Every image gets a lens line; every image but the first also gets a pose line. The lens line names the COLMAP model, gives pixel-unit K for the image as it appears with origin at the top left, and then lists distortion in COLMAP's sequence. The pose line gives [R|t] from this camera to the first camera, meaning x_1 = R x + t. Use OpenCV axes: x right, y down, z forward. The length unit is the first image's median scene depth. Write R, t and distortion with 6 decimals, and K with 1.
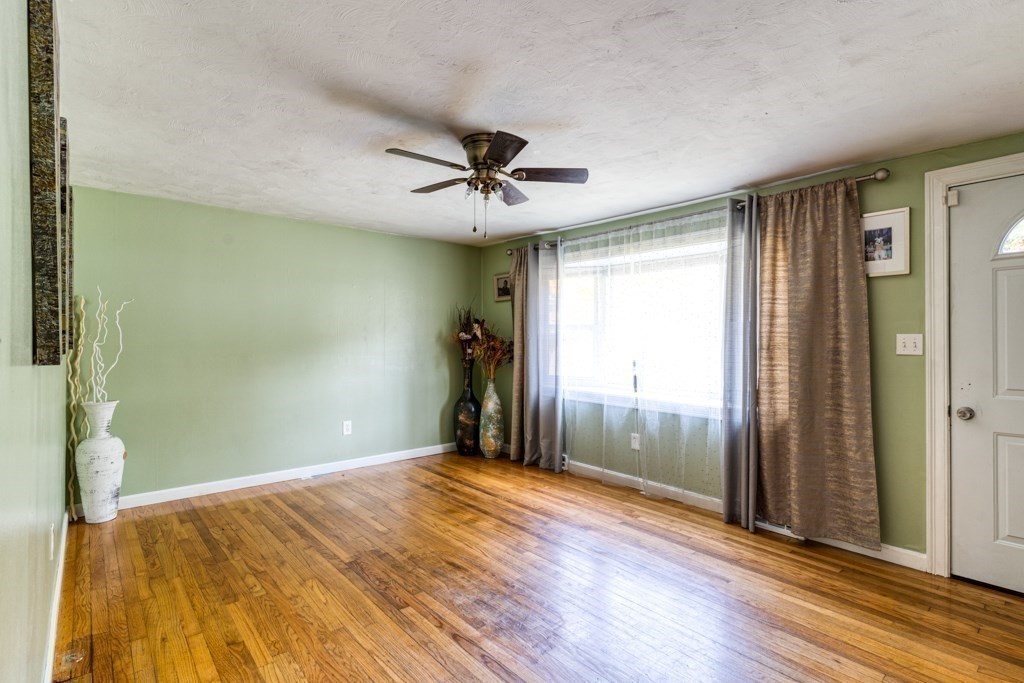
lens RADIAL K [[498.2, 0, 512.0], [0, 498.2, 341.5], [0, 0, 1]] dist [-0.002742, -0.000256]
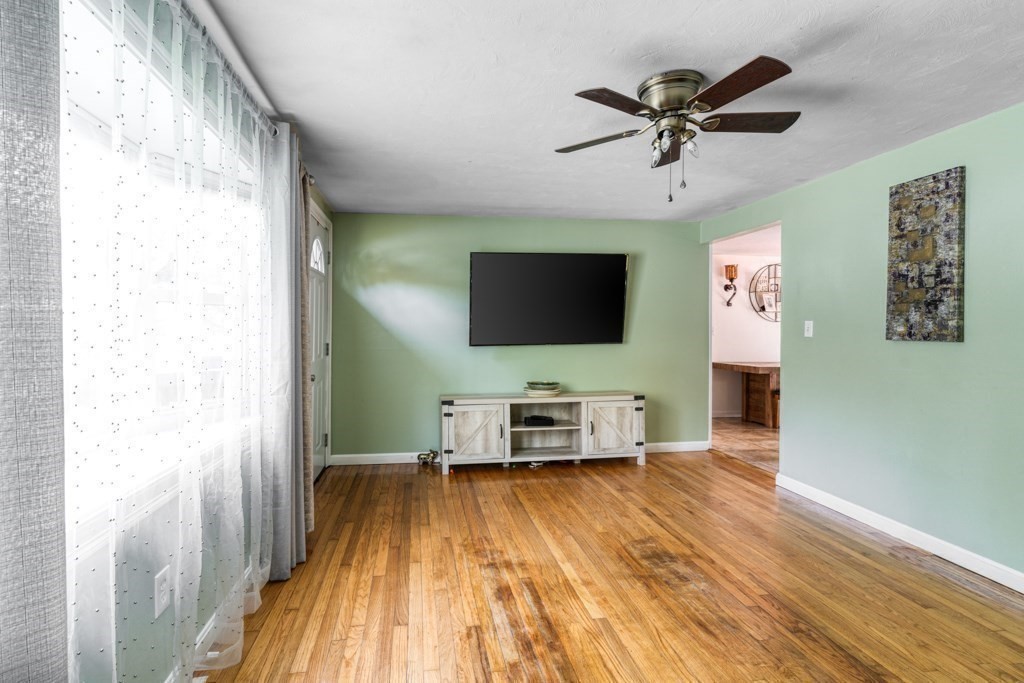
lens RADIAL K [[507.4, 0, 484.7], [0, 507.4, 330.4], [0, 0, 1]] dist [0.000453, 0.000348]
pose [[-0.840016, -0.010454, 0.542461, -0.197599], [-0.008528, 0.999945, 0.006065, 0.000154], [-0.542494, 0.000469, -0.840059, 1.468421]]
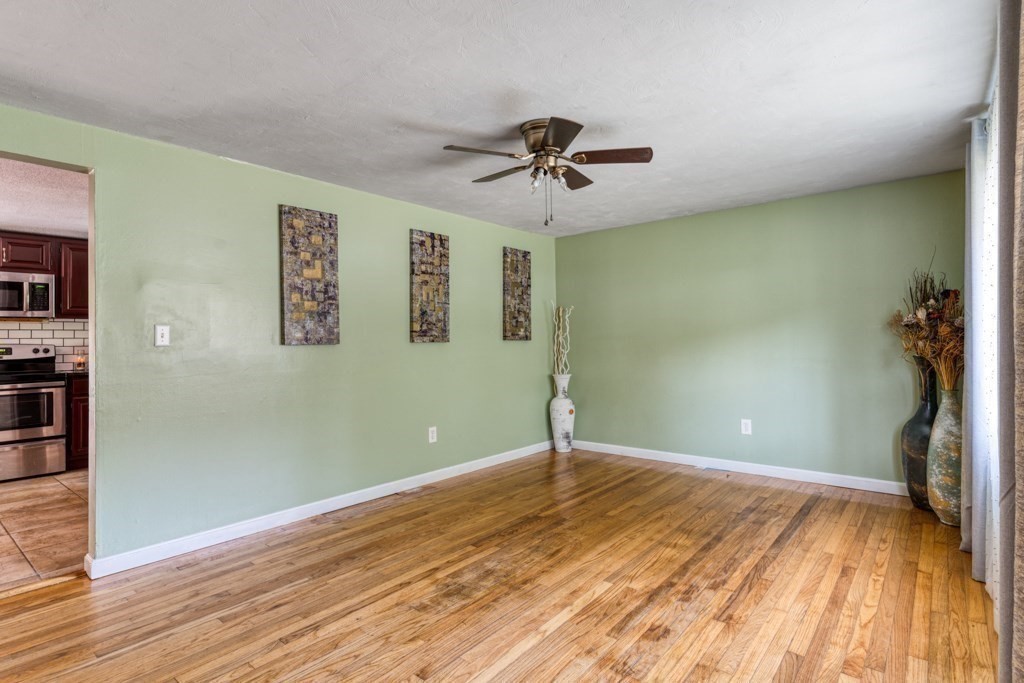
lens RADIAL K [[514.6, 0, 519.8], [0, 514.6, 336.0], [0, 0, 1]] dist [0.000890, 0.000746]
pose [[0.171824, -0.009136, -0.985085, 0.733860], [0.013294, 0.999887, -0.006955, 0.012026], [0.985038, -0.011900, 0.171926, 0.608428]]
